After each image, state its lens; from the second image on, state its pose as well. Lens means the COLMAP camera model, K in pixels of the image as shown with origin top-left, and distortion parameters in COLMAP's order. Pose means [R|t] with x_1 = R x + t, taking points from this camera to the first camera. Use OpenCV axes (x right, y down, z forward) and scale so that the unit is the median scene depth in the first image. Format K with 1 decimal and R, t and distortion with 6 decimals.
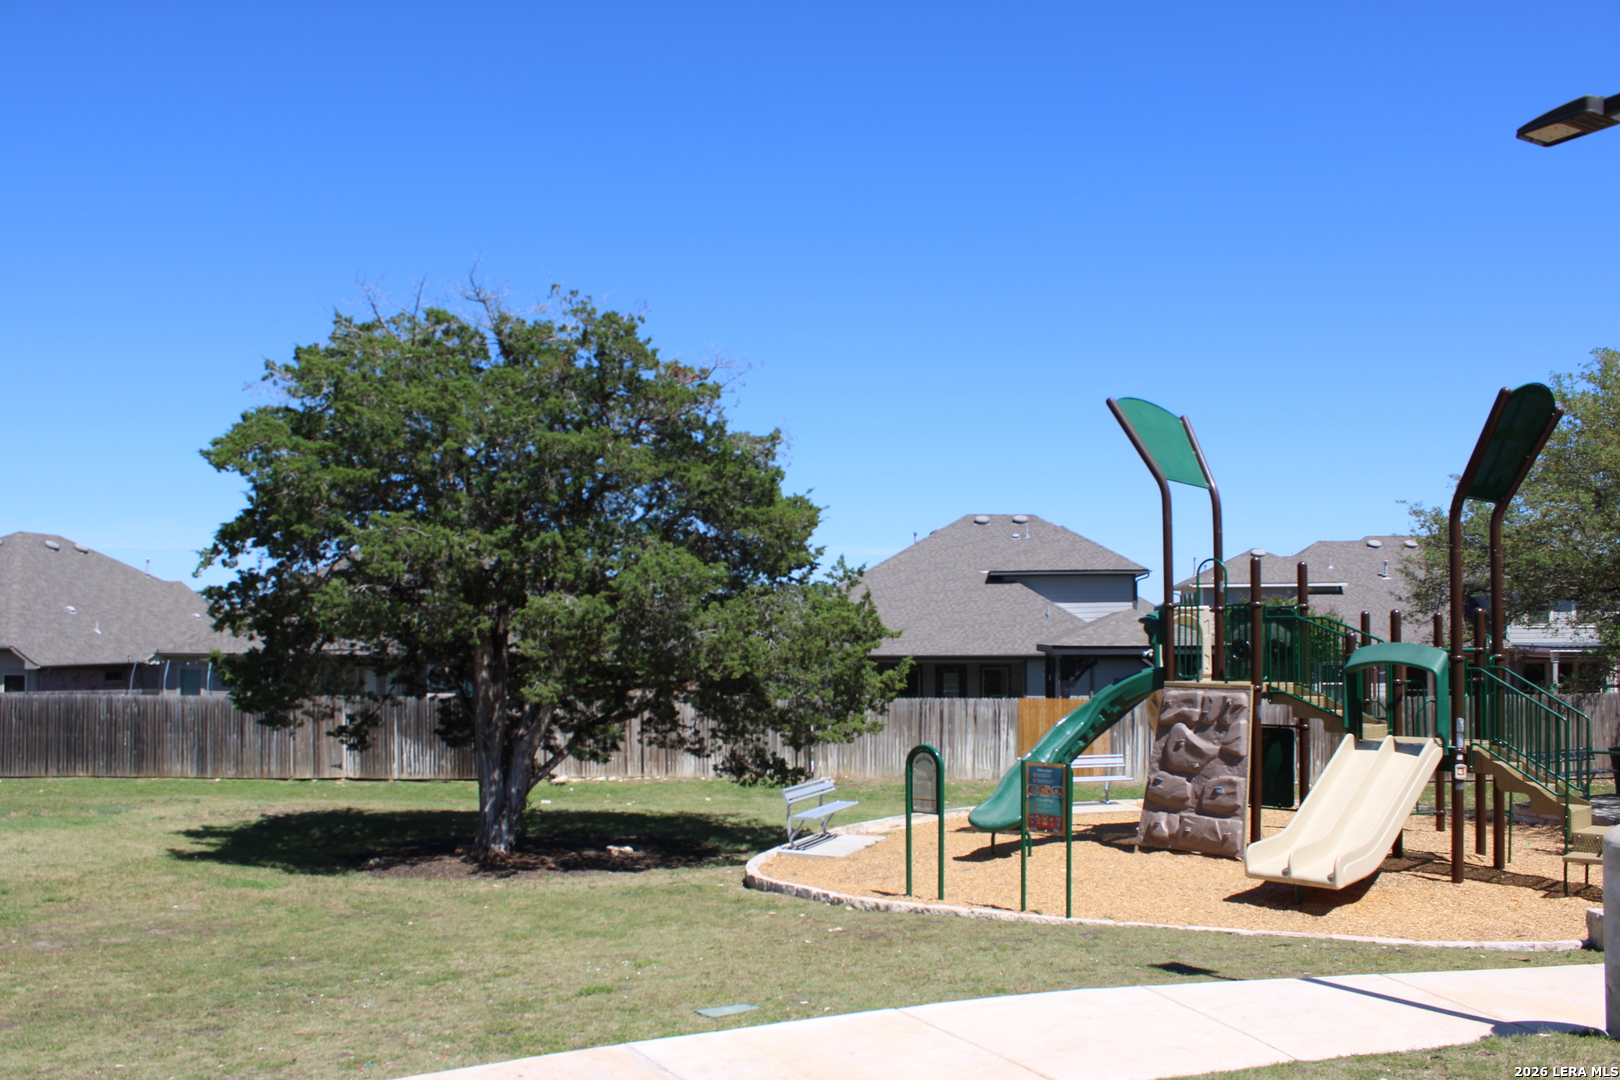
lens RADIAL K [[1373.3, 0, 804.2], [0, 1373.3, 551.9], [0, 0, 1]] dist [-0.080423, 0.037606]
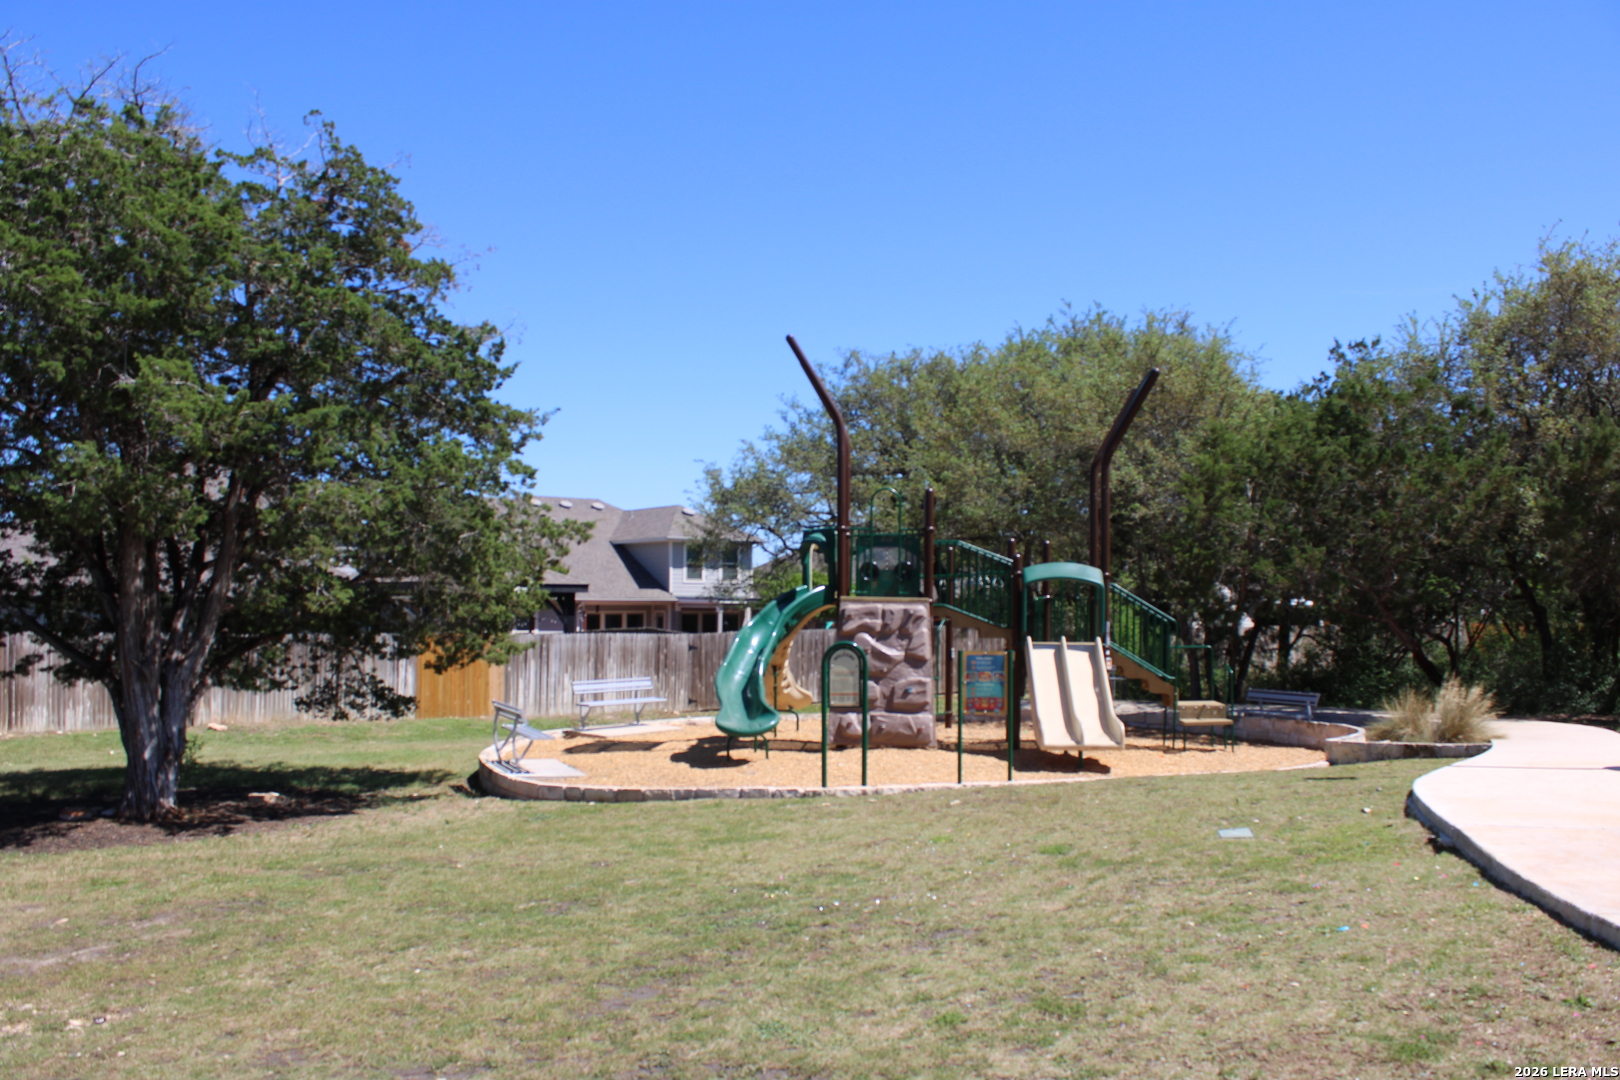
lens RADIAL K [[1373.3, 0, 802.5], [0, 1373.3, 531.6], [0, 0, 1]] dist [-0.080423, 0.037606]
pose [[0.748128, 0.041137, 0.662278, -0.515727], [-0.047547, 0.998834, -0.008332, 0.054646], [-0.661849, -0.025256, 0.749212, 0.194012]]
